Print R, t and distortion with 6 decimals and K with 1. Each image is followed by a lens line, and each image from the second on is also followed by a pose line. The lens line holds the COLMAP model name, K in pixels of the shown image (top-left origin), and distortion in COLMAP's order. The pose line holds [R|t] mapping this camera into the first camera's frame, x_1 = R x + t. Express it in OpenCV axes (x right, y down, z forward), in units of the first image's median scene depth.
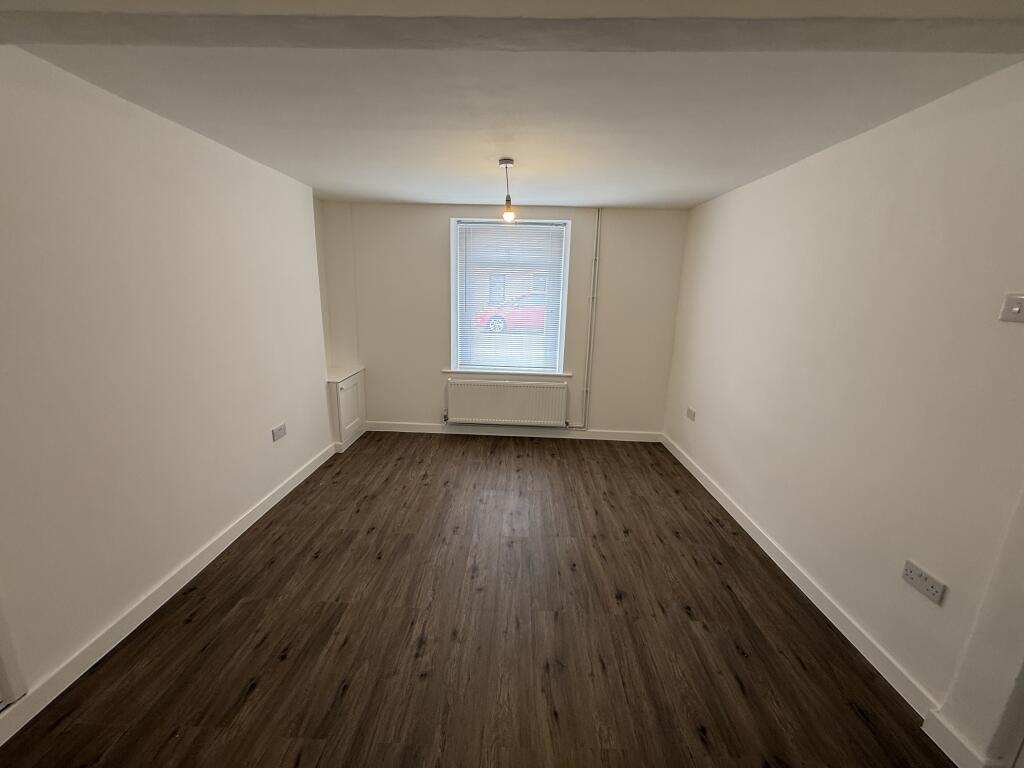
lens RADIAL K [[407.3, 0, 508.5], [0, 407.3, 386.0], [0, 0, 1]] dist [0.001210, -0.000069]
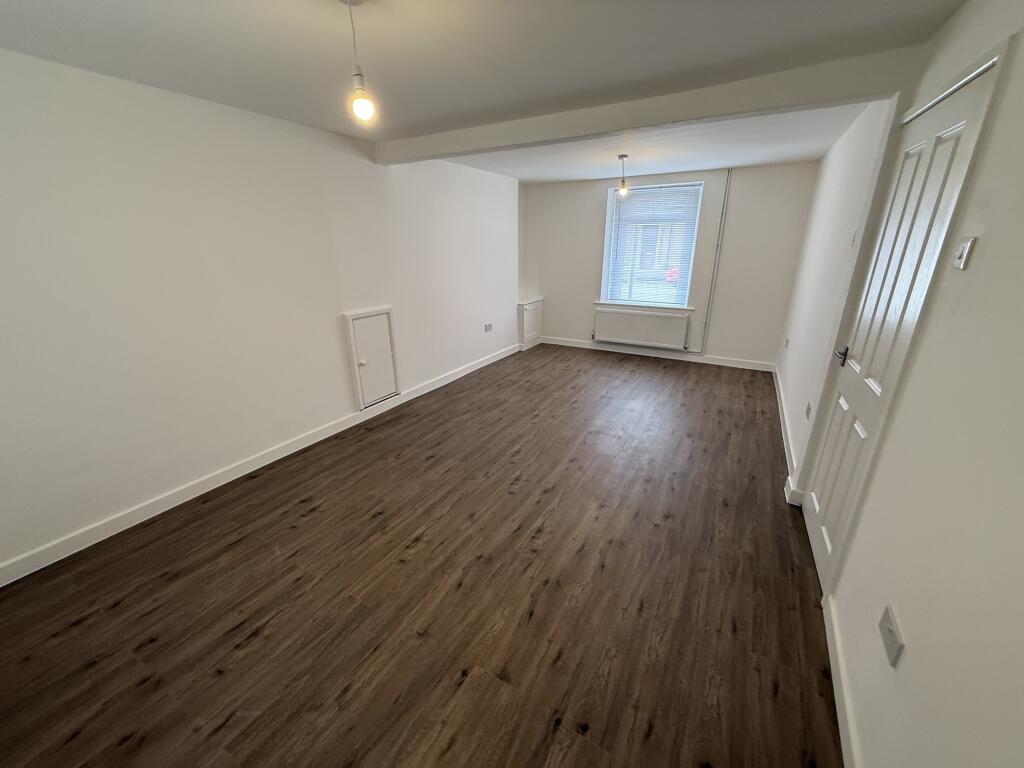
lens RADIAL K [[407.3, 0, 508.9], [0, 407.3, 385.7], [0, 0, 1]] dist [0.001210, -0.000069]
pose [[0.880611, 0.129047, -0.455930, 0.281498], [-0.084175, 0.989500, 0.117488, 0.117761], [0.466304, -0.065084, 0.882227, -0.426423]]
